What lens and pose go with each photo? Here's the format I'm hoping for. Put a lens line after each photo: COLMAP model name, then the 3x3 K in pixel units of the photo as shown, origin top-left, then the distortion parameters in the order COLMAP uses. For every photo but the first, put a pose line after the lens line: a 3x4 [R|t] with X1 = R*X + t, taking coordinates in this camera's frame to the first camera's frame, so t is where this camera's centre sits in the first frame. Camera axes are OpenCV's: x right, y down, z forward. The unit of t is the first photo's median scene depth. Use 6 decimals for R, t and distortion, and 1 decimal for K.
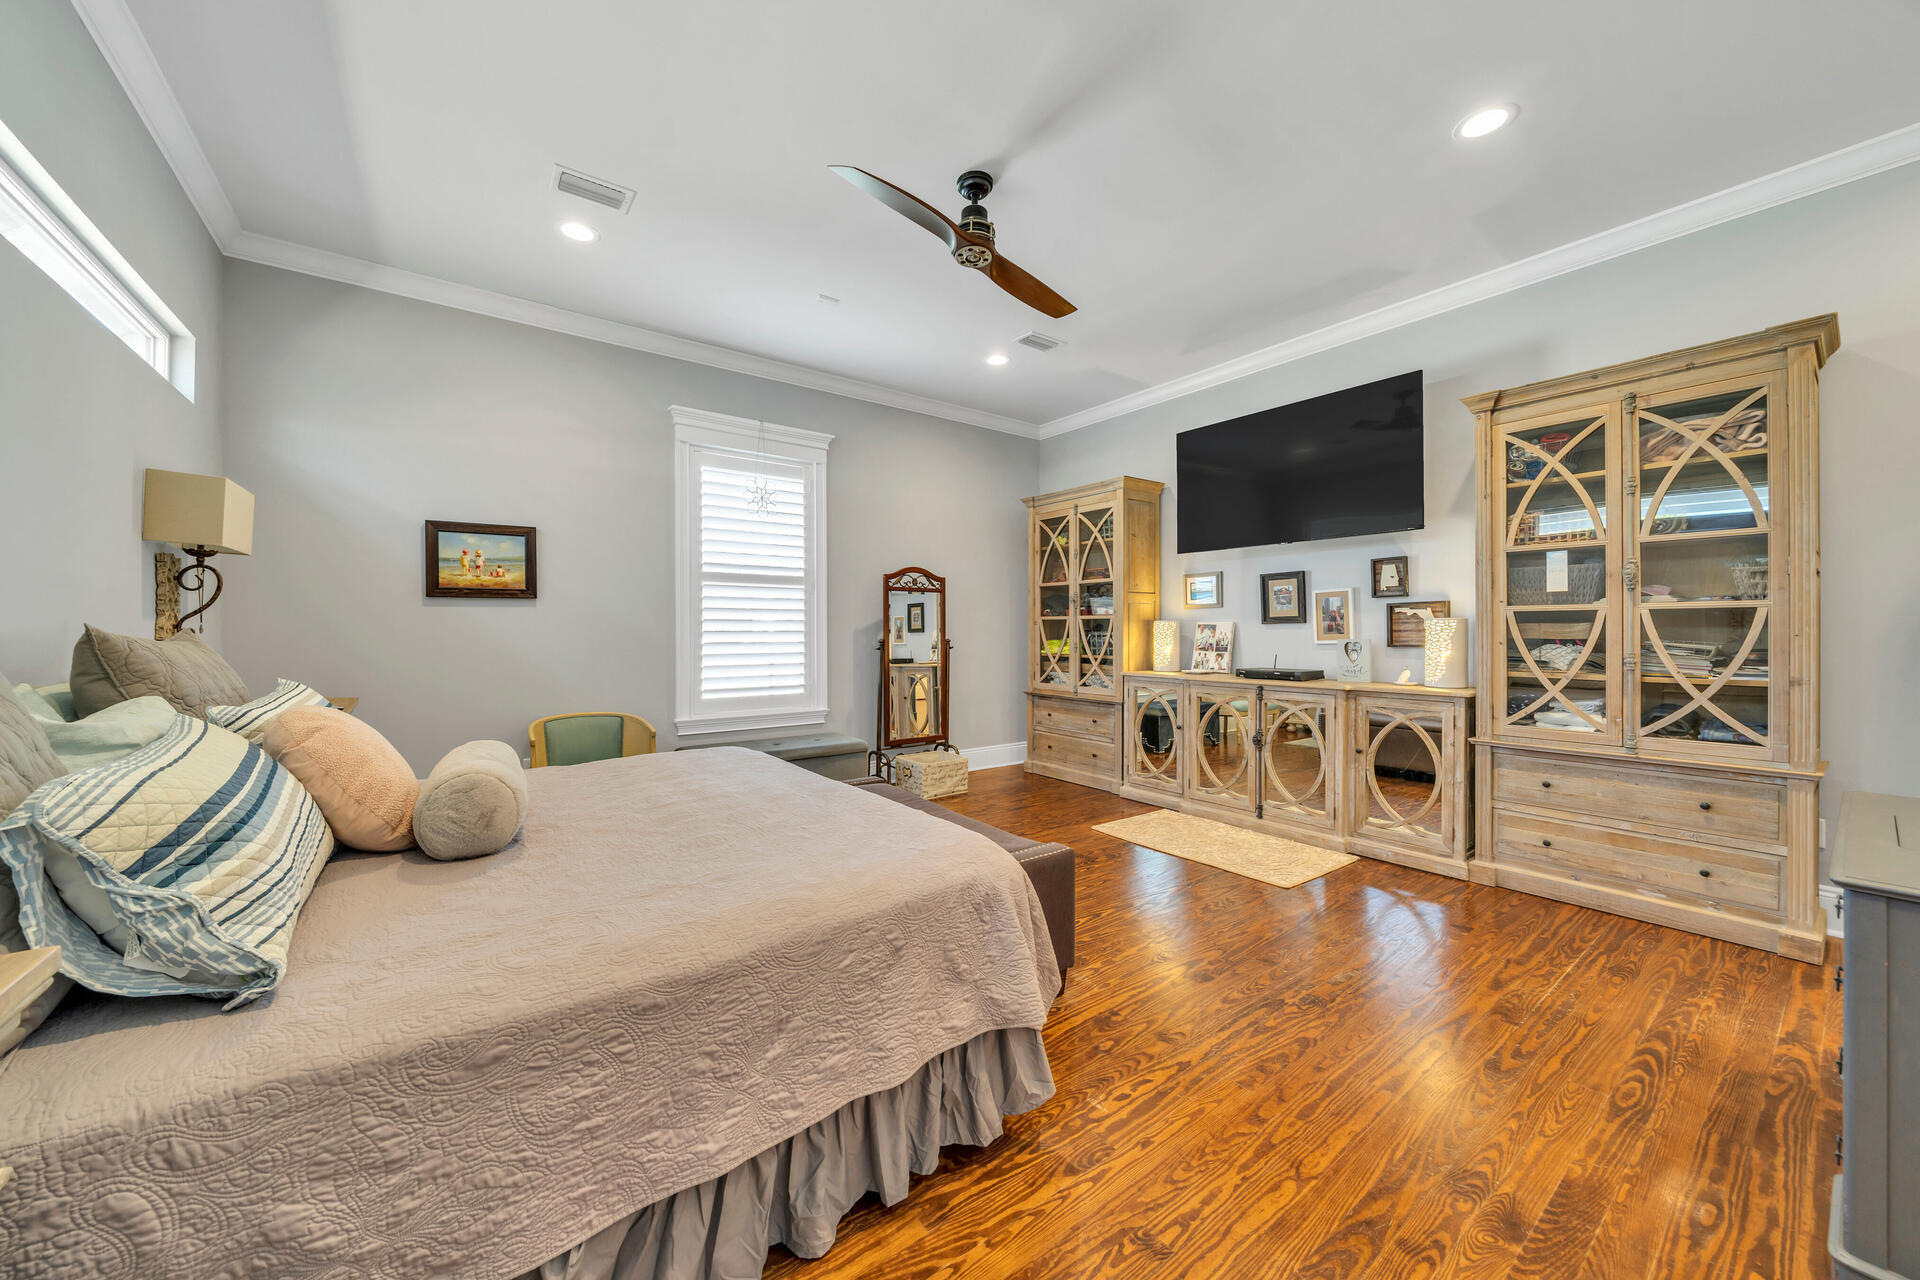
lens RADIAL K [[684.3, 0, 937.1], [0, 684.3, 639.1], [0, 0, 1]] dist [-0.008350, -0.000033]
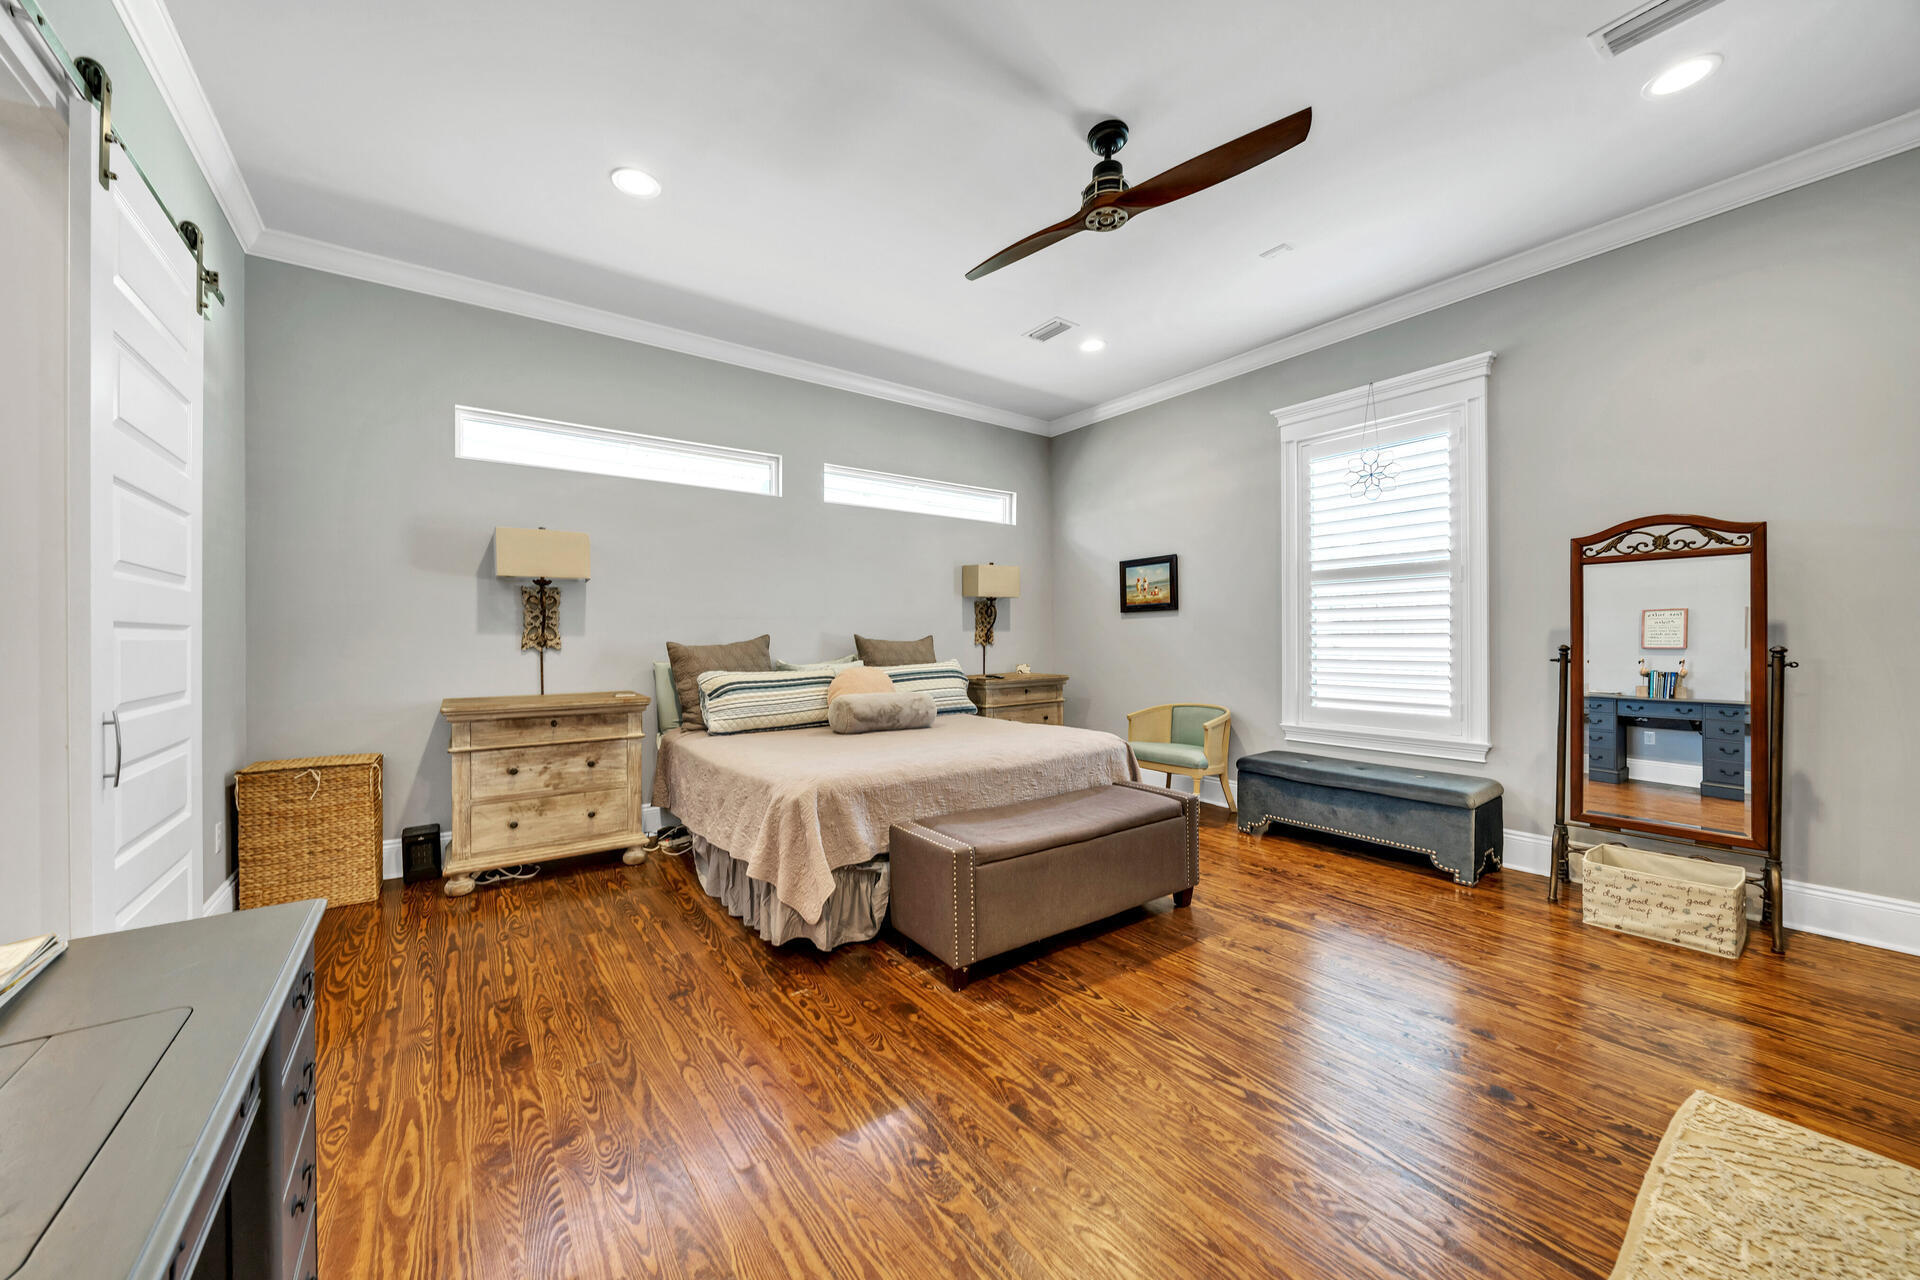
lens RADIAL K [[684.3, 0, 937.1], [0, 684.3, 639.1], [0, 0, 1]] dist [-0.008350, -0.000033]
pose [[-0.004534, -0.000079, -0.999990, 0.698543], [-0.006962, 0.999976, -0.000047, -0.001665], [0.999965, 0.006961, -0.004534, 0.568880]]
